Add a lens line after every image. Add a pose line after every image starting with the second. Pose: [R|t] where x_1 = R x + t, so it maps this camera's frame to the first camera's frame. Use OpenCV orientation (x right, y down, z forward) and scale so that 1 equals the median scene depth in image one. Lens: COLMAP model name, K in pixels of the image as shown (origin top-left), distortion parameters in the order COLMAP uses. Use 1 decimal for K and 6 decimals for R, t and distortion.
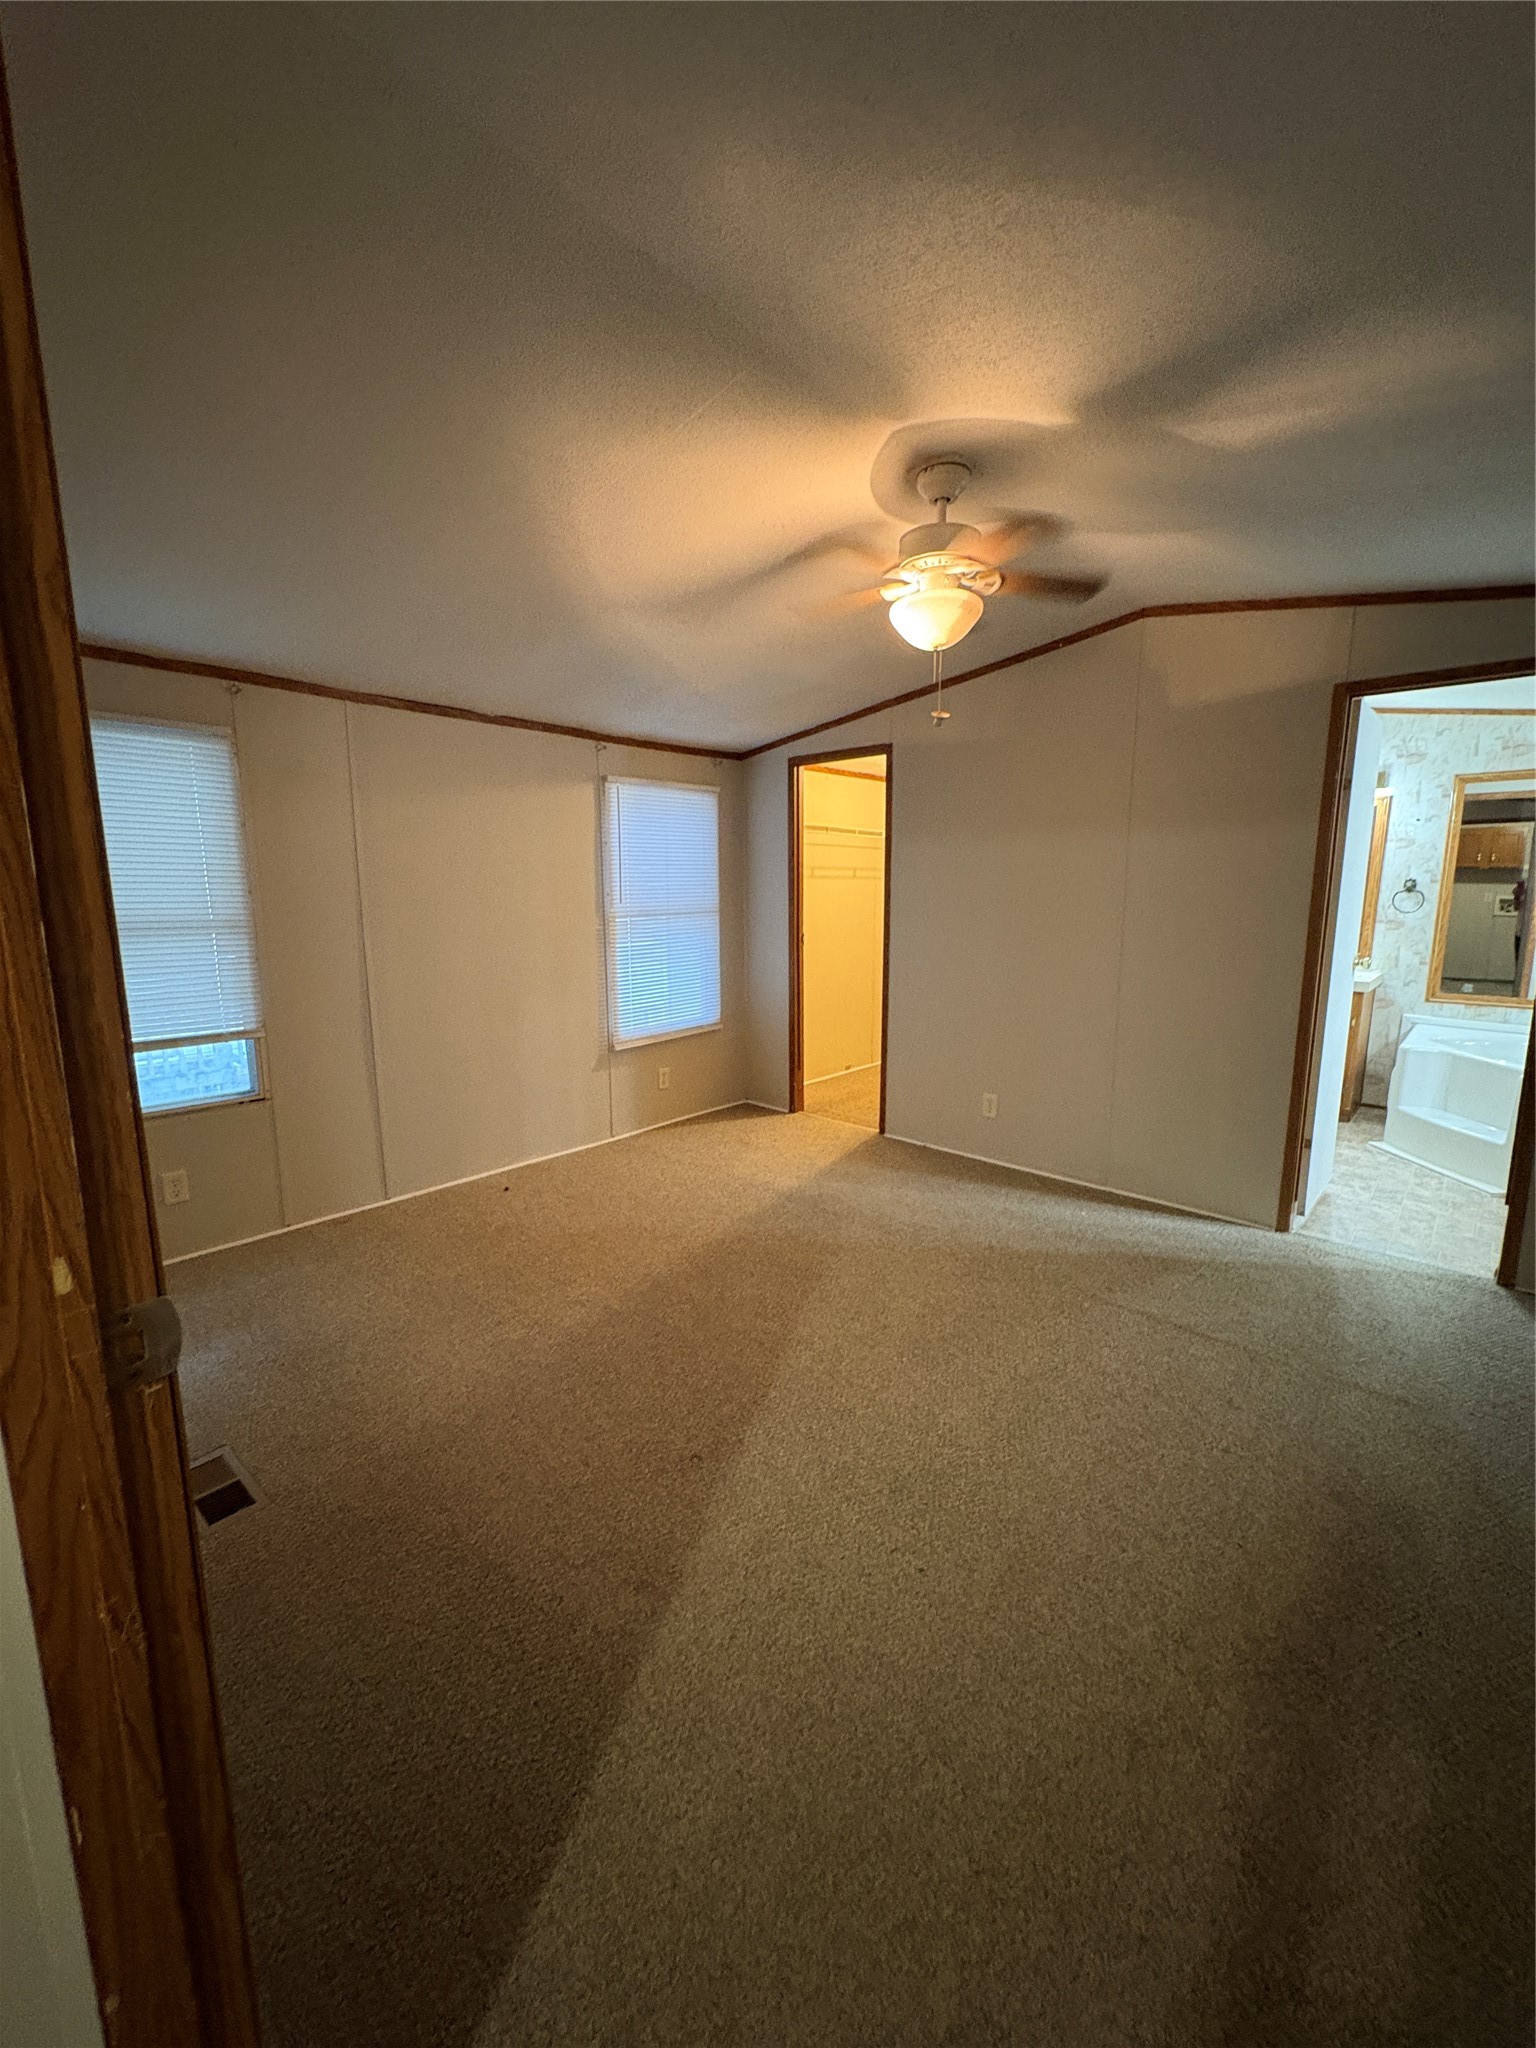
lens RADIAL K [[818.5, 0, 771.2], [0, 818.5, 1021.7], [0, 0, 1]] dist [-0.000037, 0.000145]
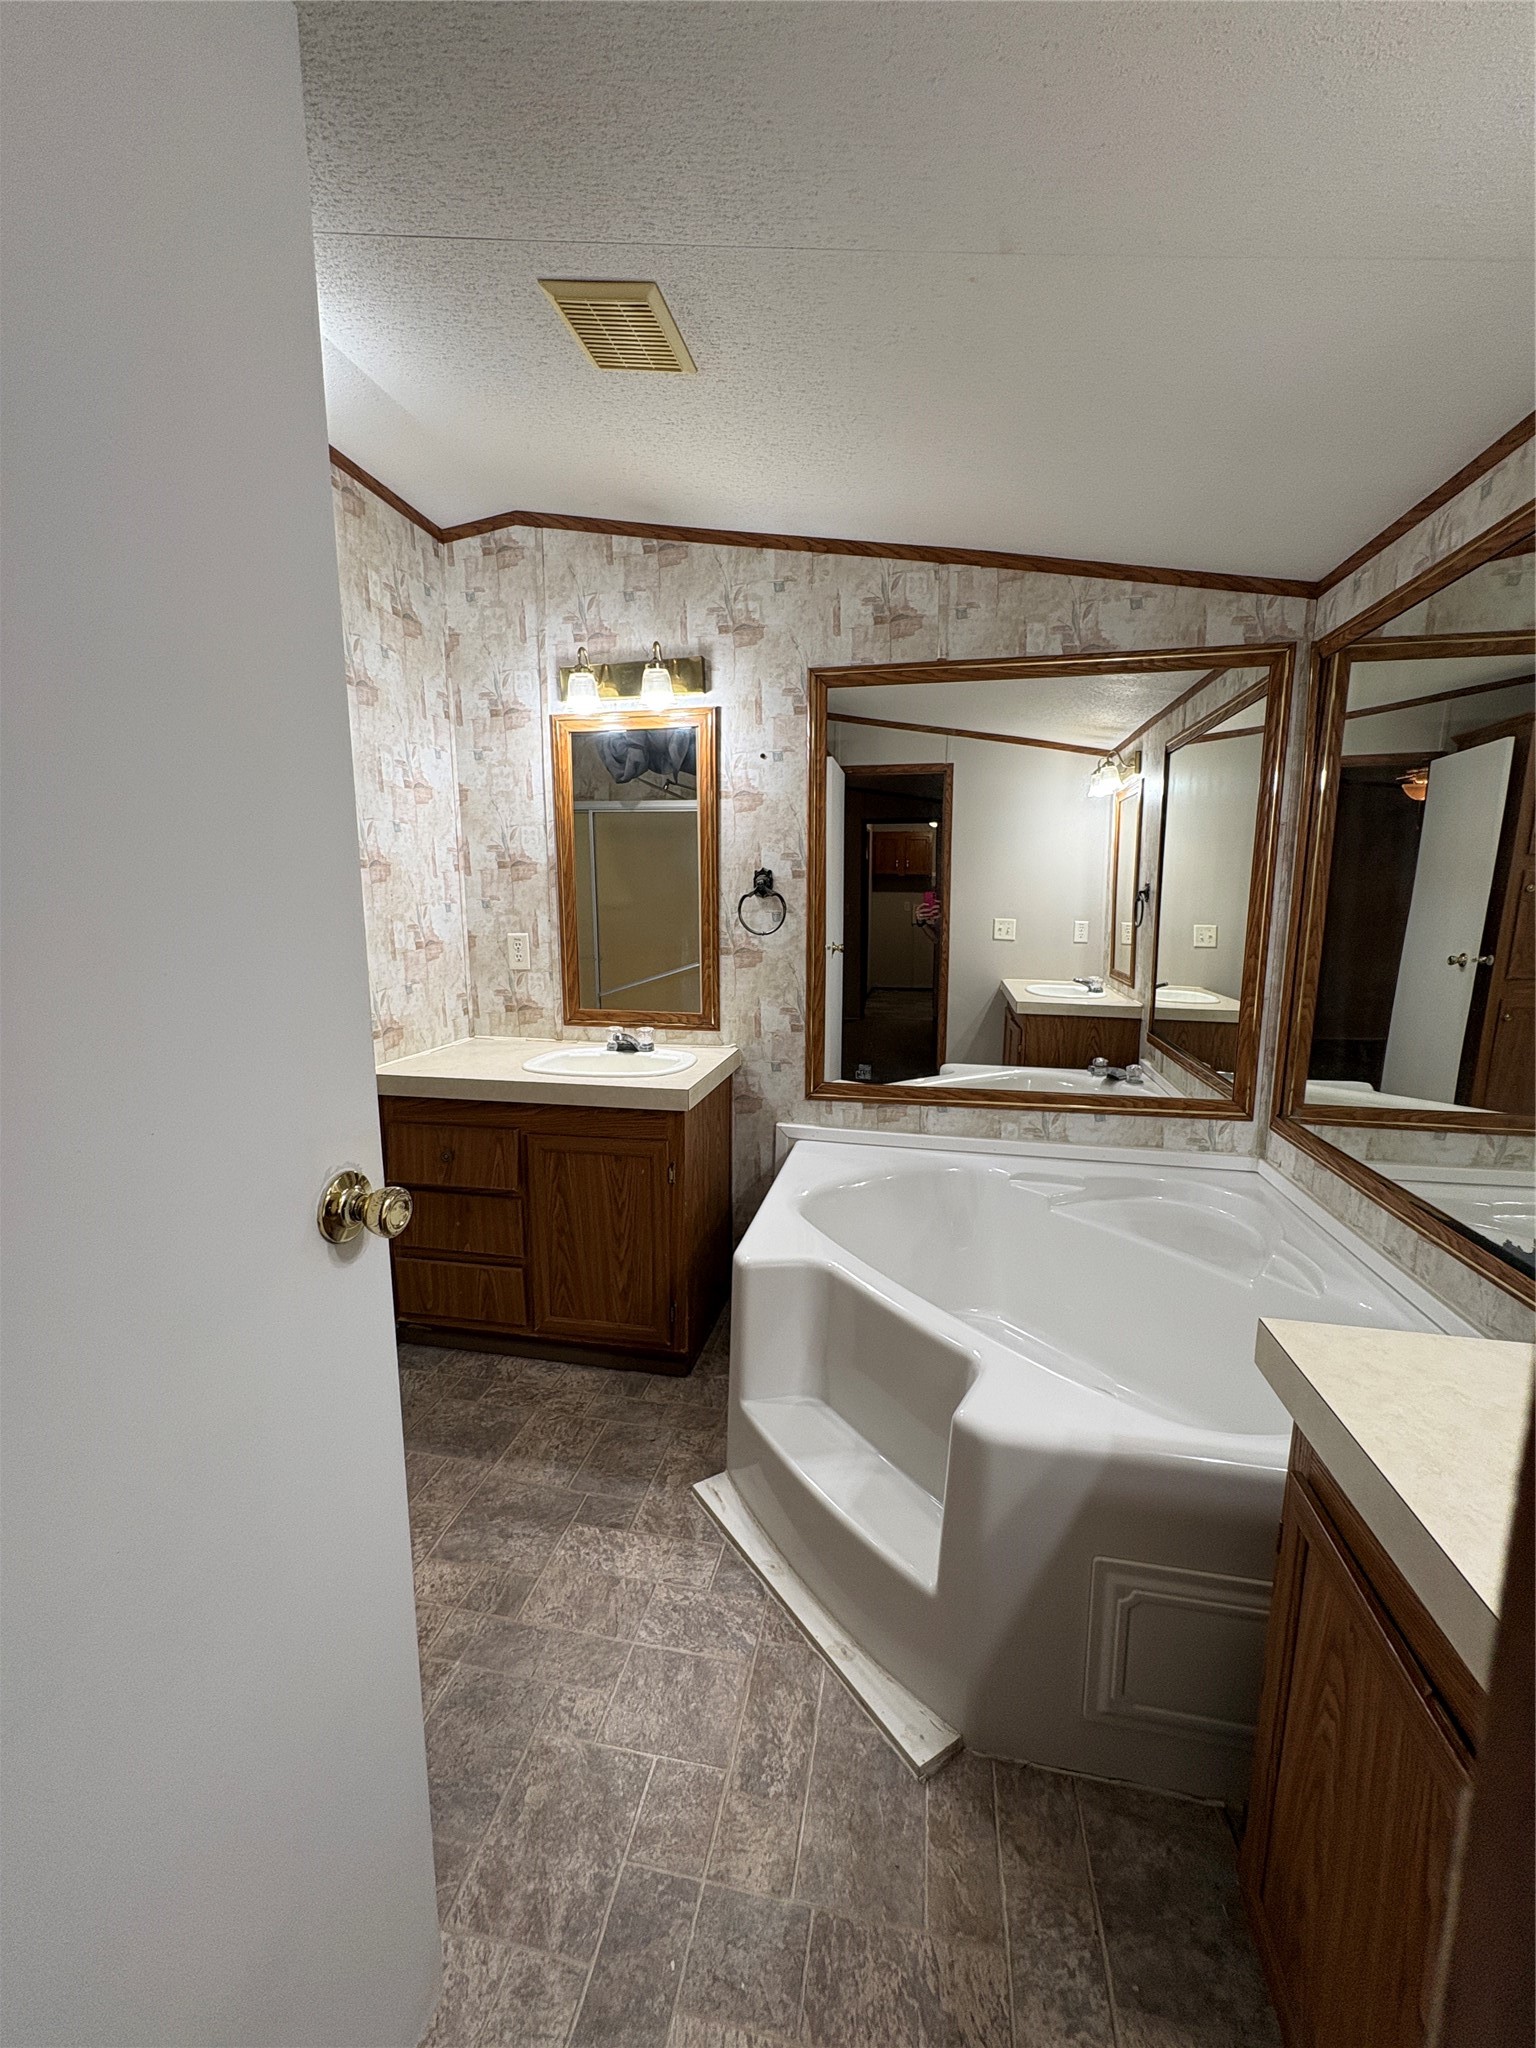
lens RADIAL K [[818.5, 0, 767.4], [0, 818.5, 1021.8], [0, 0, 1]] dist [-0.000037, 0.000145]
pose [[0.860148, -0.081010, 0.503570, 0.512565], [0.082535, 0.996401, 0.019314, -0.087729], [-0.503322, 0.024949, 0.863738, 0.549001]]
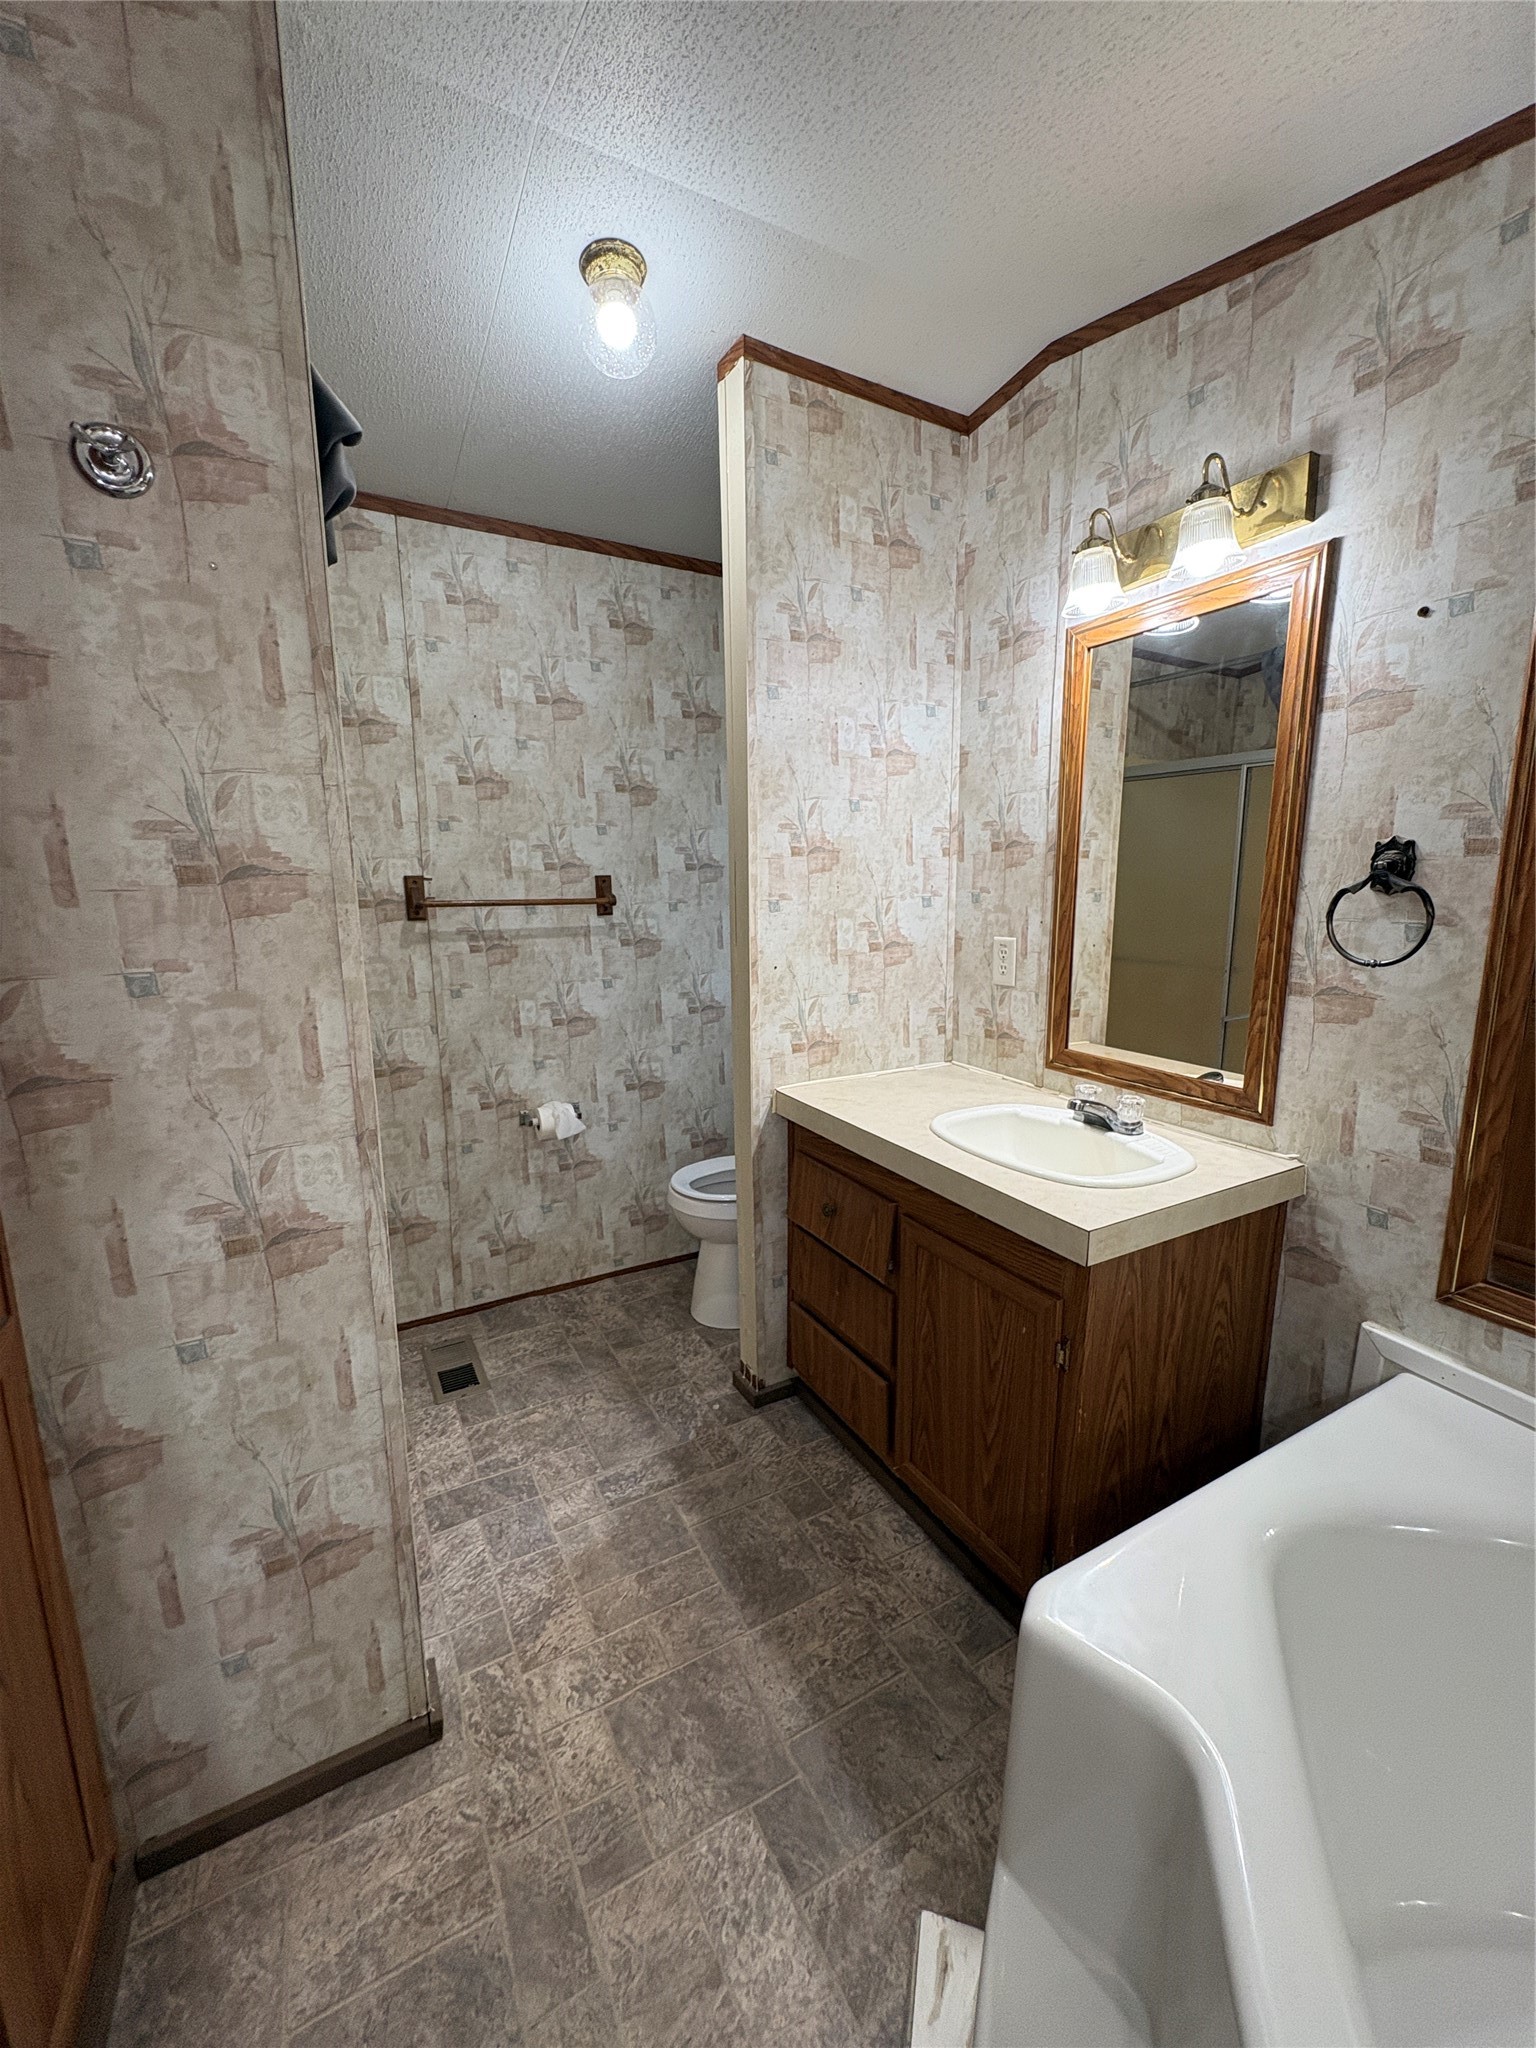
lens RADIAL K [[818.5, 0, 769.5], [0, 818.5, 1021.4], [0, 0, 1]] dist [-0.000037, 0.000145]
pose [[0.944869, 0.049666, -0.323659, 0.677648], [-0.044907, 0.998745, 0.022160, -0.112081], [0.324354, -0.006403, 0.945914, 0.678971]]
